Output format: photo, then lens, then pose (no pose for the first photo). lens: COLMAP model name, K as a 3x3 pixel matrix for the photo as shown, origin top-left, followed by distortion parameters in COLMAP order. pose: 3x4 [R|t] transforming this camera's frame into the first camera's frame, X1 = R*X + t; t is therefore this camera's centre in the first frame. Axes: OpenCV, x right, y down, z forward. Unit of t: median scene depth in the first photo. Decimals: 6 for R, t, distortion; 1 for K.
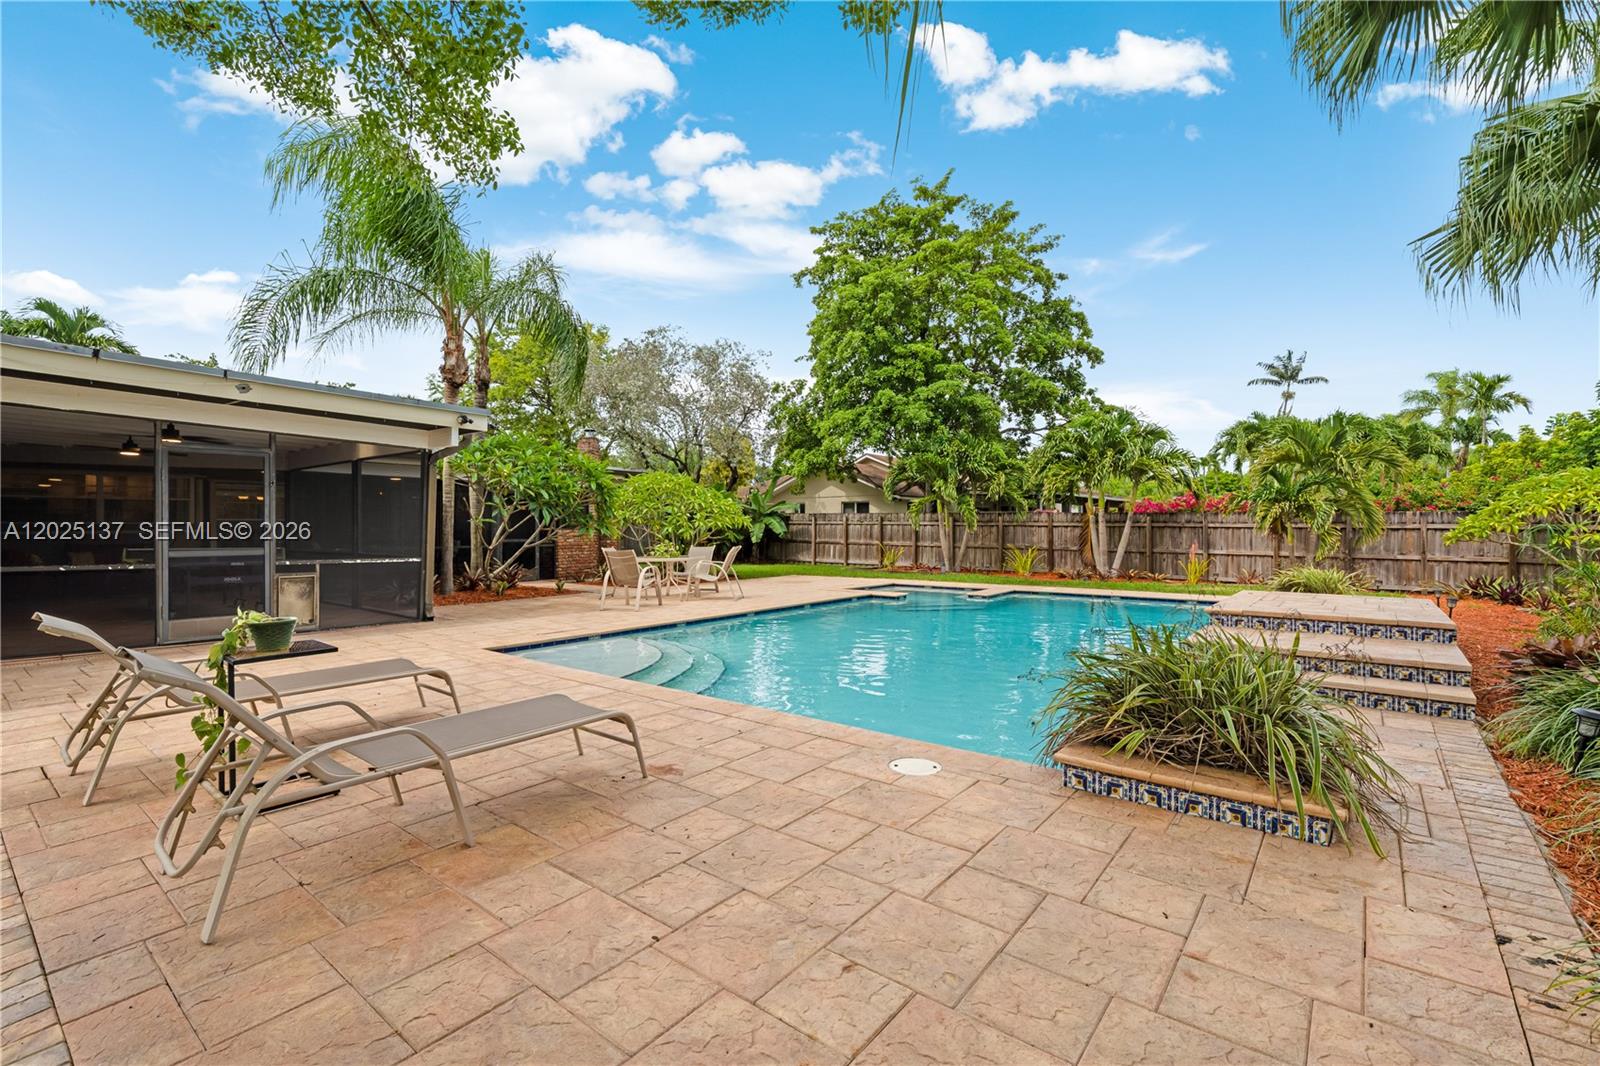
lens RADIAL K [[710.0, 0, 796.5], [0, 710.0, 528.6], [0, 0, 1]] dist [0.002329, 0.000123]
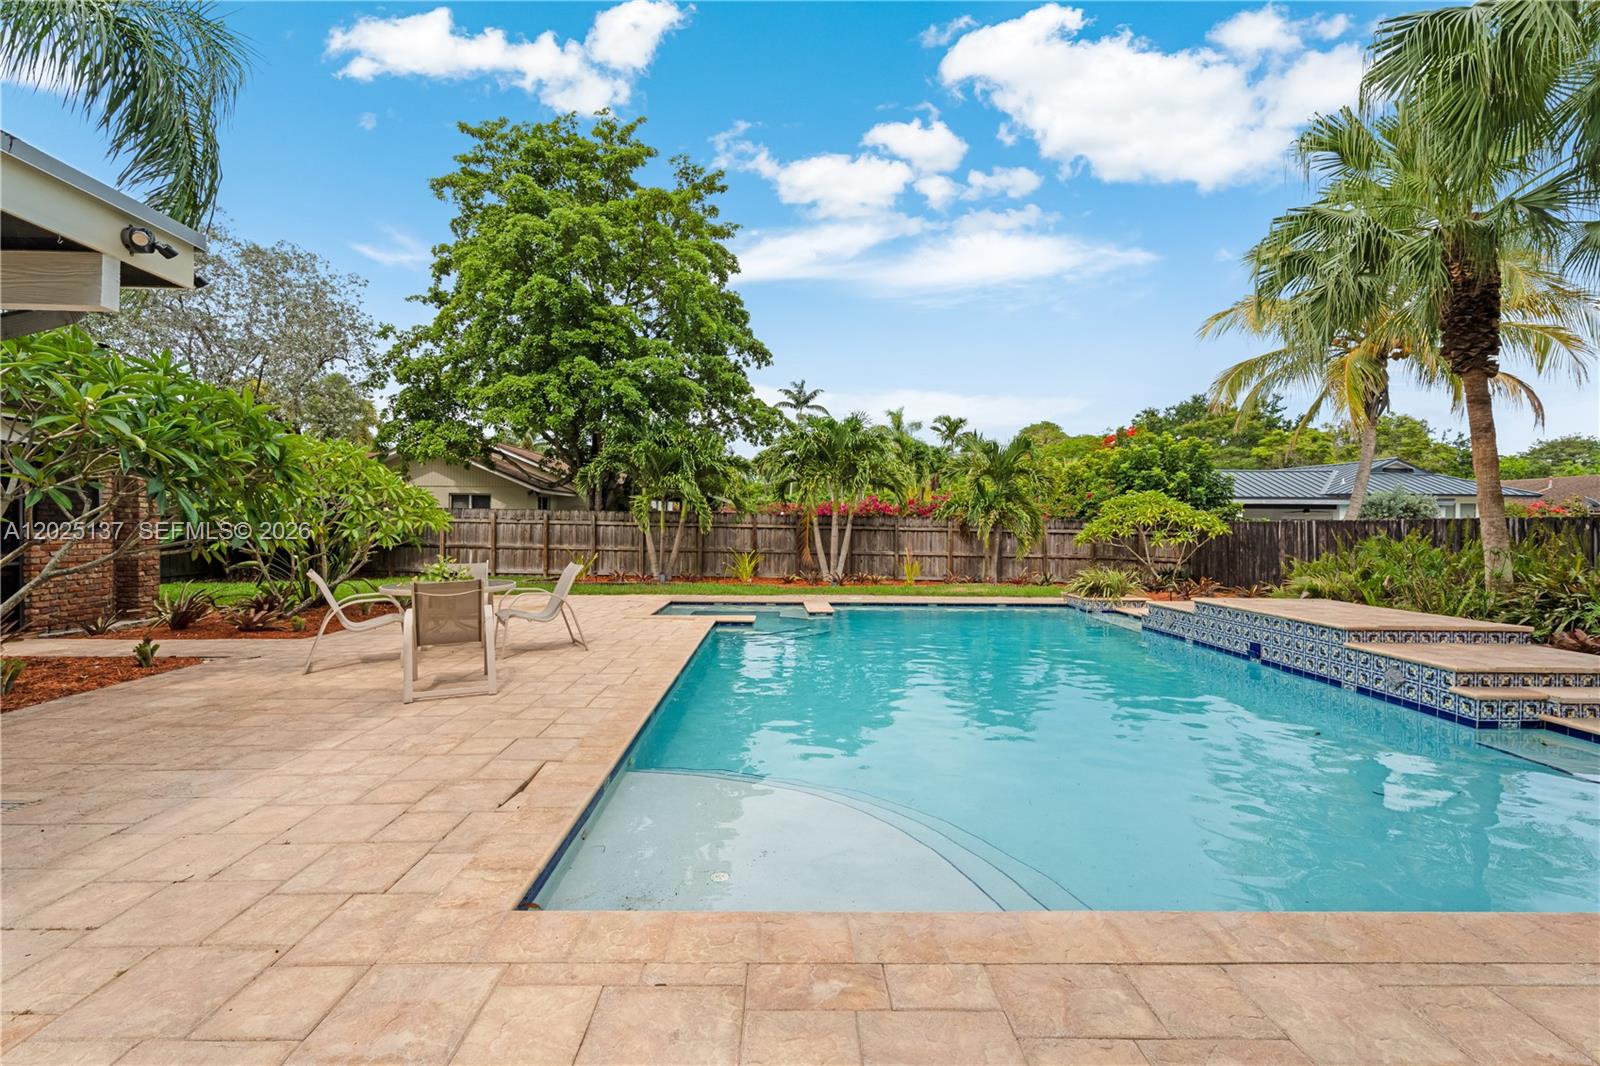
lens RADIAL K [[710.0, 0, 808.8], [0, 710.0, 528.5], [0, 0, 1]] dist [0.002329, 0.000123]
pose [[0.774241, 0.004917, 0.632872, -0.208158], [-0.007648, 0.999969, 0.001588, -0.005359], [-0.632845, -0.006070, 0.774255, 0.241769]]
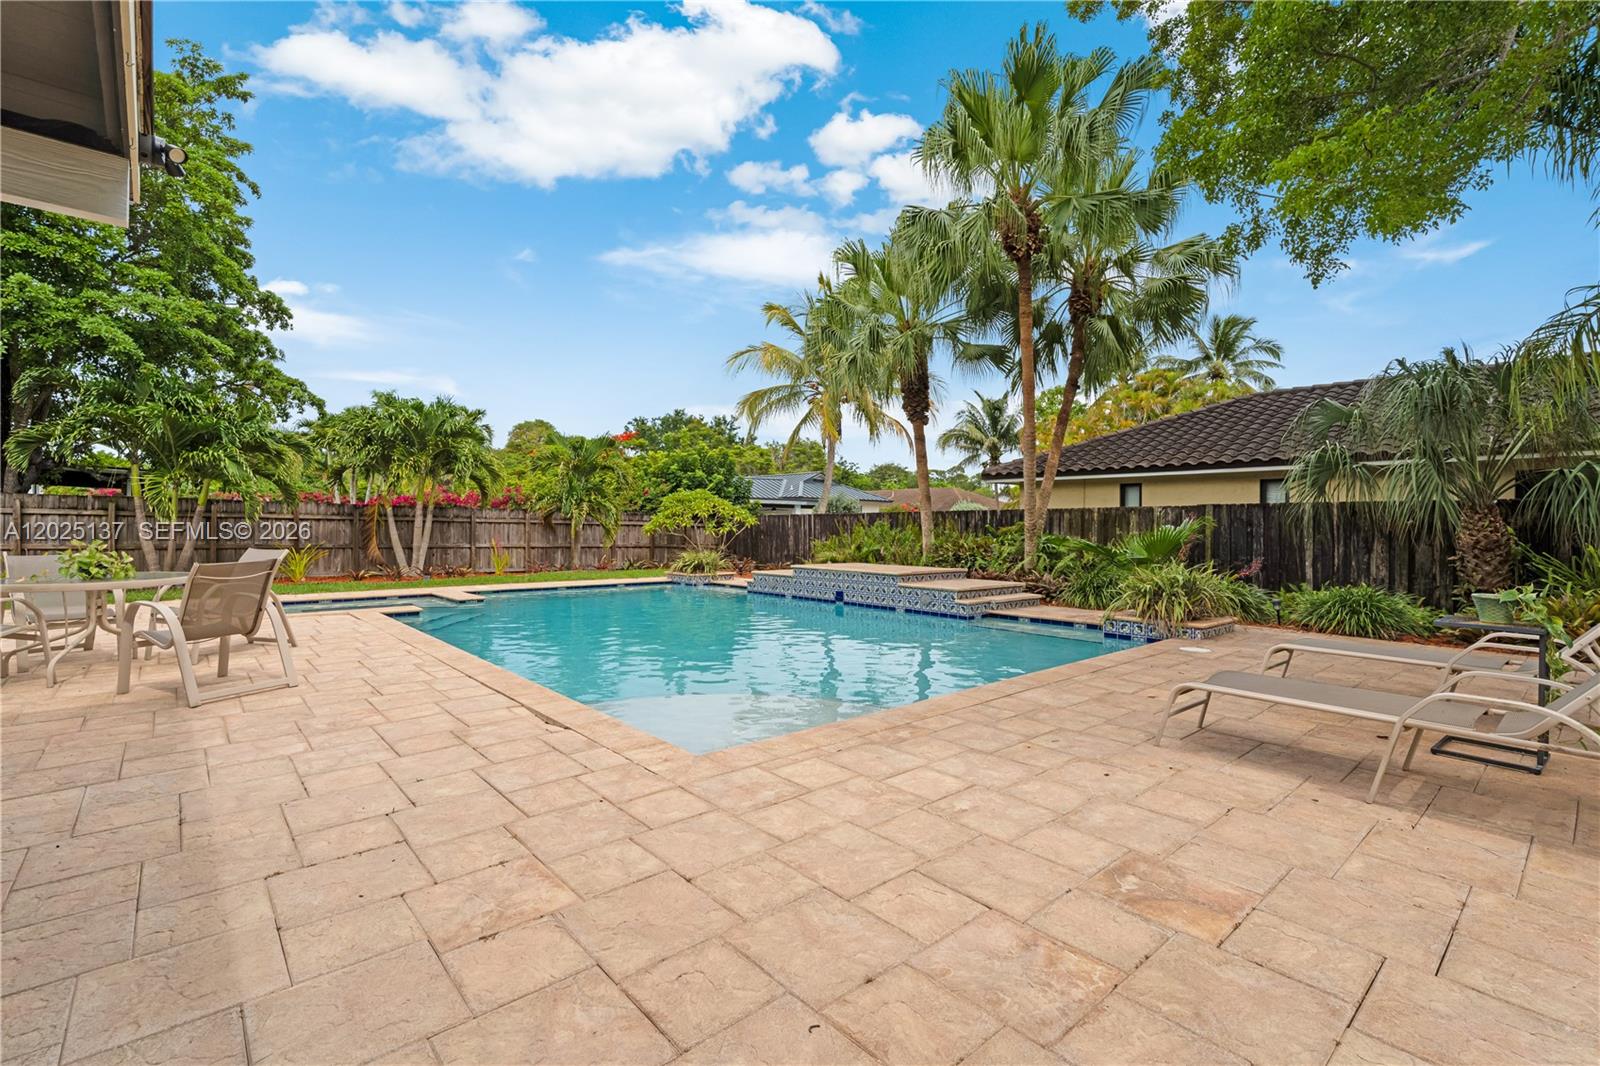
lens RADIAL K [[710.0, 0, 803.6], [0, 710.0, 522.0], [0, 0, 1]] dist [0.002329, 0.000123]
pose [[0.172737, 0.009981, 0.984917, -0.367814], [-0.001969, 0.999950, -0.009788, 0.007175], [-0.984966, -0.000249, 0.172748, 0.328218]]
